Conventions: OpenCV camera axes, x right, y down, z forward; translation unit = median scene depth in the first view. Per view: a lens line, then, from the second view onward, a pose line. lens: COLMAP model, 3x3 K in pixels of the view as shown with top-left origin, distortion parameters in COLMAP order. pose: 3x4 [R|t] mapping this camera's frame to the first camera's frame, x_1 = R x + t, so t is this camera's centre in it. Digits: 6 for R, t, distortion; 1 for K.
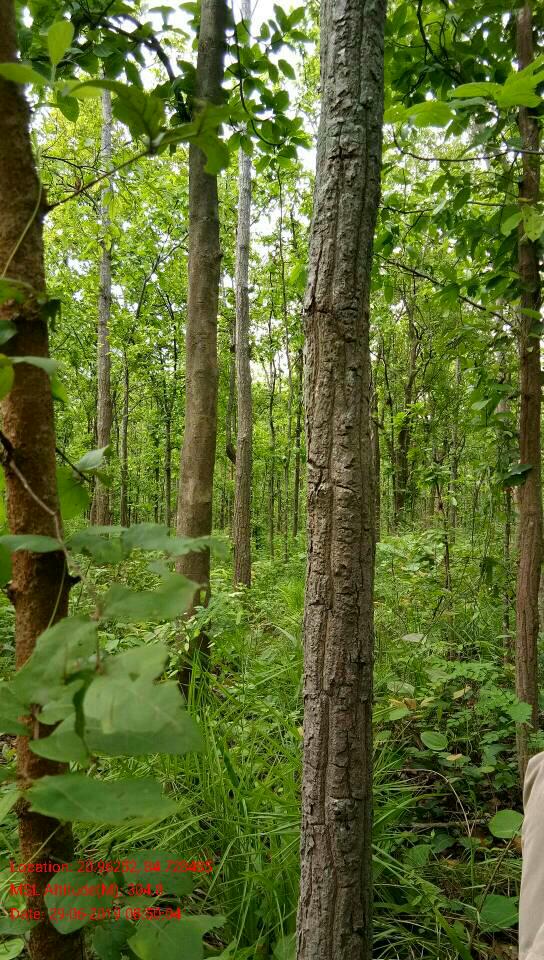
lens RADIAL K [[597.3, 0, 272.0], [0, 597.3, 480.0], [0, 0, 1]] dist [0.004072, -0.000033]
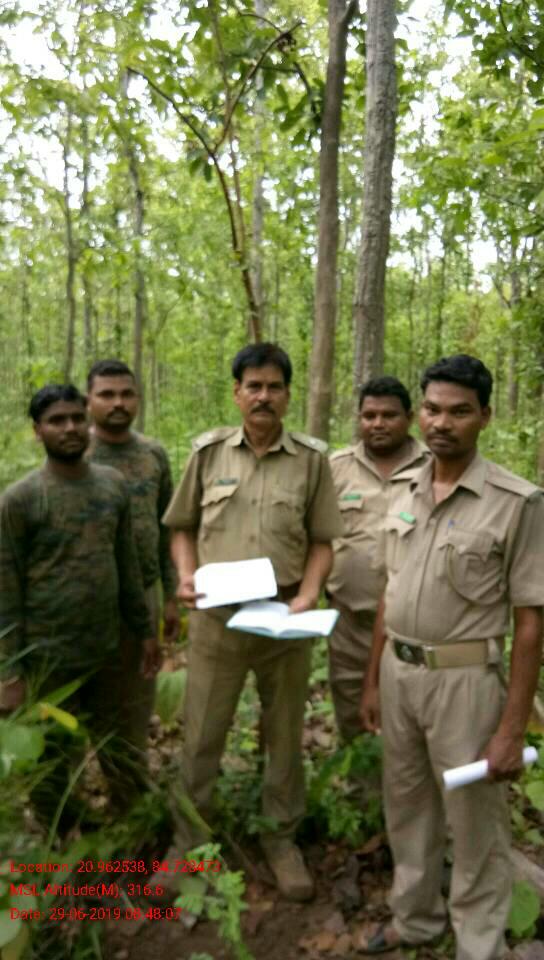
lens RADIAL K [[597.3, 0, 272.0], [0, 597.3, 480.0], [0, 0, 1]] dist [0.004072, -0.000033]
pose [[0.969640, 0.046335, -0.240107, 0.188237], [-0.002033, 0.983378, 0.181556, -0.026503], [0.244529, -0.175556, 0.953617, -0.768174]]
